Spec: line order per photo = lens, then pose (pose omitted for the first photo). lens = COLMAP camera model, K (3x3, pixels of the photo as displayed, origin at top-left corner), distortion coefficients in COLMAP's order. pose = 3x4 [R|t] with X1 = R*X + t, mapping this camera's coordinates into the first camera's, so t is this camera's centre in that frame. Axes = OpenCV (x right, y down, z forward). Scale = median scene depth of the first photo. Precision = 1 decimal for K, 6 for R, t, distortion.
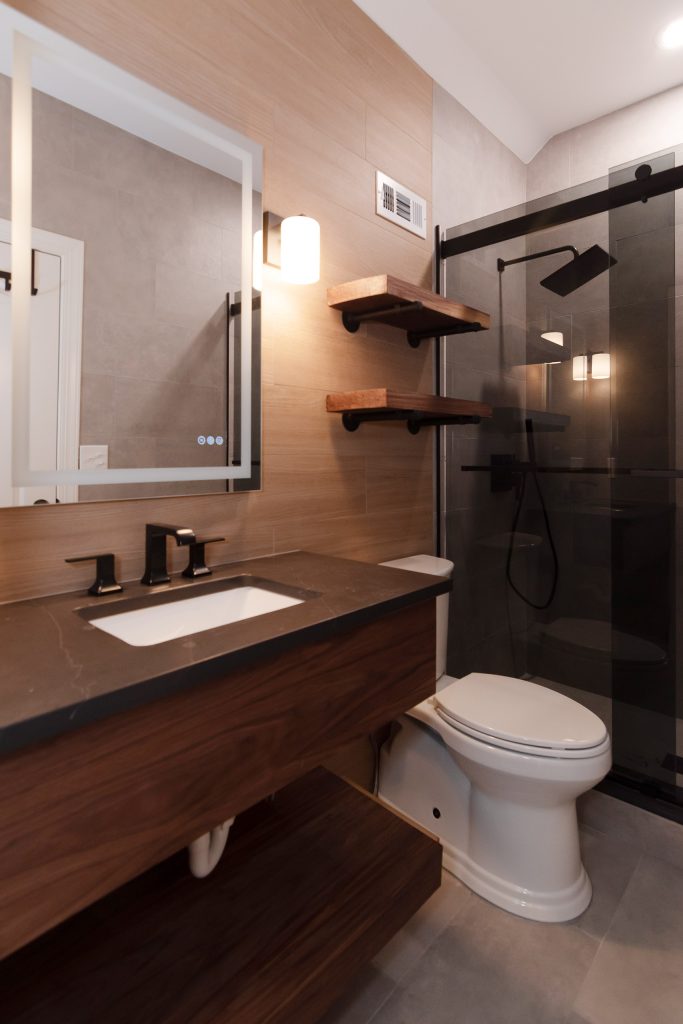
lens RADIAL K [[521.3, 0, 341.0], [0, 521.3, 458.8], [0, 0, 1]] dist [-0.001933, -0.000291]
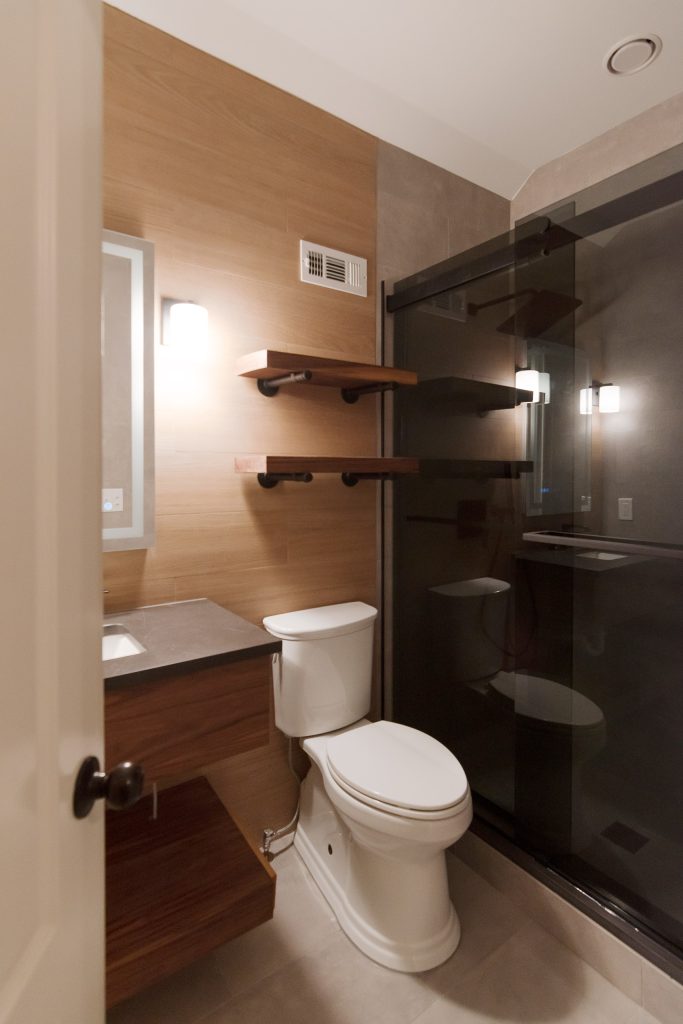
lens RADIAL K [[510.0, 0, 343.9], [0, 510.0, 484.4], [0, 0, 1]] dist [-0.003055, 0.000165]
pose [[0.980306, 0.006200, -0.197385, 0.404133], [-0.003147, 0.999871, 0.015776, -0.082627], [0.197457, -0.014844, 0.980199, -0.006124]]
